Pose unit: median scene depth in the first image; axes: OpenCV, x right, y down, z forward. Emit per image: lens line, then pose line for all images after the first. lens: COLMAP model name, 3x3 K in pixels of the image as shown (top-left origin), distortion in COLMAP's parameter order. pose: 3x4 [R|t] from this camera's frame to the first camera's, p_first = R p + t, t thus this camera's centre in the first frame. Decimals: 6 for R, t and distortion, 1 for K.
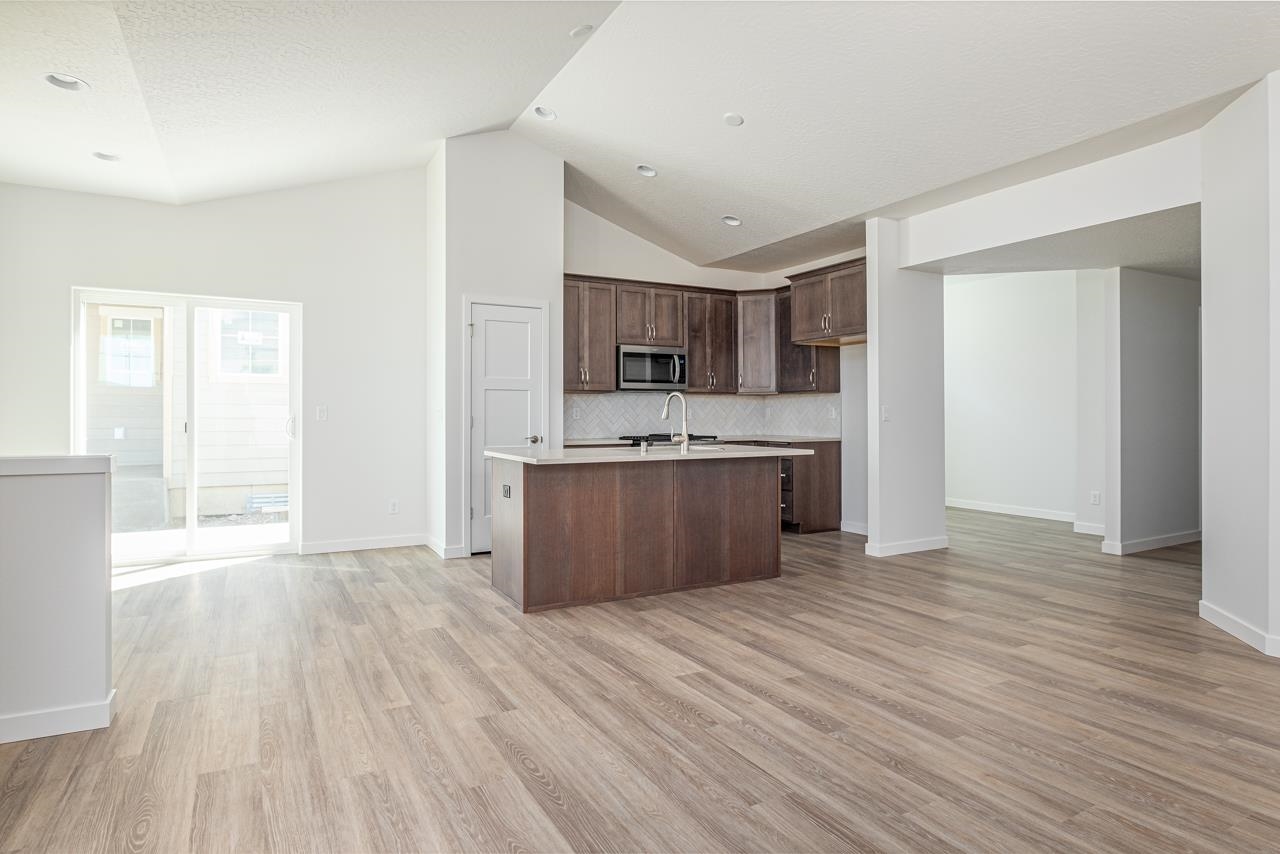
lens RADIAL K [[693.2, 0, 640.0], [0, 693.2, 427.0], [0, 0, 1]] dist [-0.000833, -0.000072]
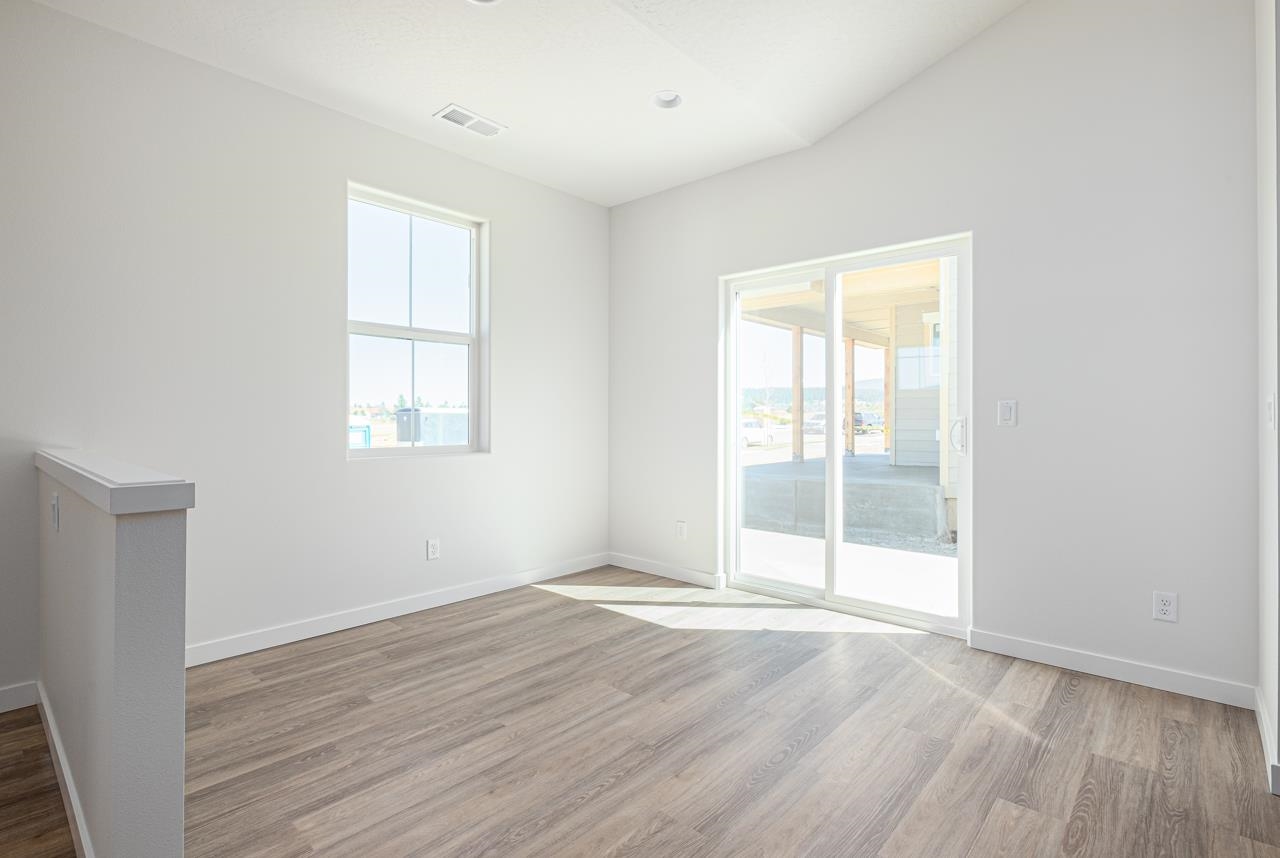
lens RADIAL K [[619.5, 0, 610.3], [0, 619.5, 410.5], [0, 0, 1]] dist [0.001977, 0.000380]
pose [[0.301821, -0.013156, -0.953274, -0.053877], [-0.014706, 0.999722, -0.018454, -0.005673], [0.953251, 0.019588, 0.301543, 0.449086]]
